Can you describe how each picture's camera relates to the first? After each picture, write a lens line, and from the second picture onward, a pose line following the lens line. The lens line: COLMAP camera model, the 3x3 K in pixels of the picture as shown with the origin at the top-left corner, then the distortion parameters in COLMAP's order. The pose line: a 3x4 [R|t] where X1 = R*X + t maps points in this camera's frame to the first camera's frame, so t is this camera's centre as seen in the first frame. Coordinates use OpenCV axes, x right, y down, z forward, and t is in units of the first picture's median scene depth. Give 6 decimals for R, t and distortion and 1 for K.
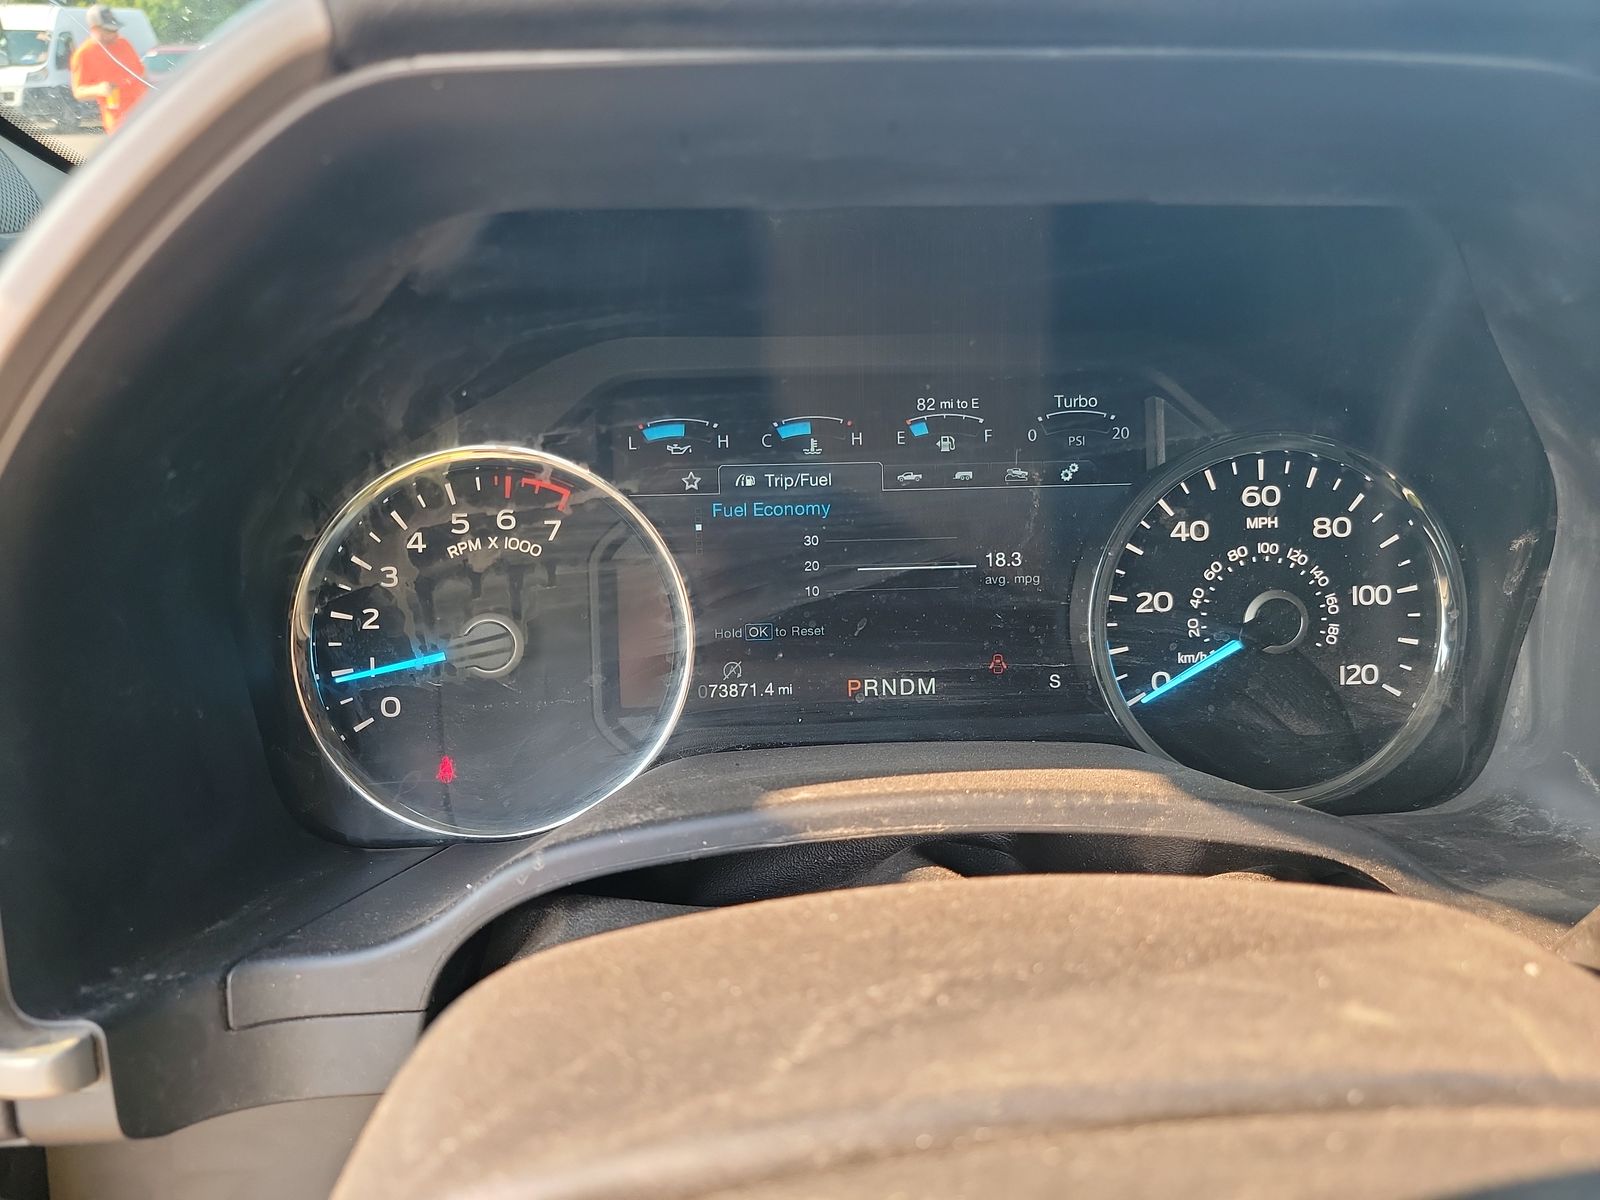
lens RADIAL K [[1119.2, 0, 802.8], [0, 1119.2, 601.9], [0, 0, 1]] dist [-0.011522, -0.003851]
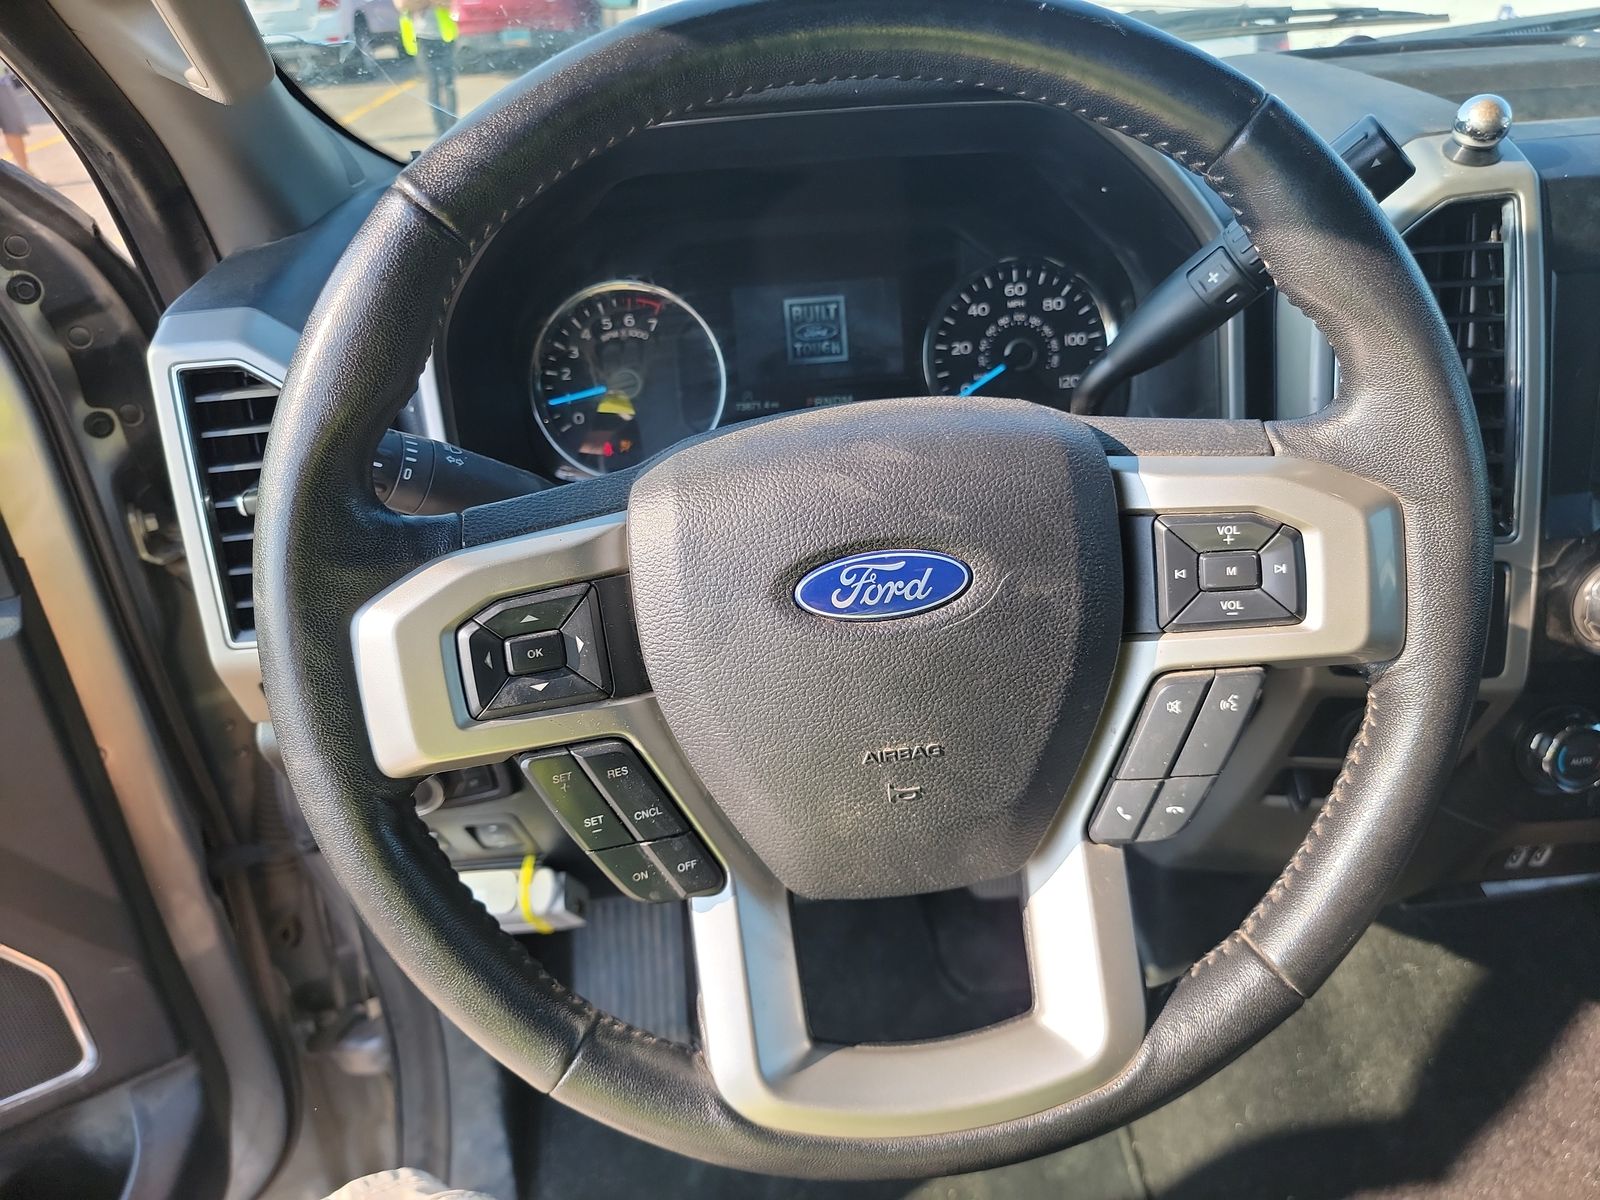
lens RADIAL K [[1119.2, 0, 796.7], [0, 1119.2, 599.7], [0, 0, 1]] dist [-0.011522, -0.003851]
pose [[0.997165, -0.031267, -0.068444, 0.149996], [0.039808, 0.991075, 0.127222, 0.174960], [0.063855, -0.129586, 0.989510, -1.000120]]
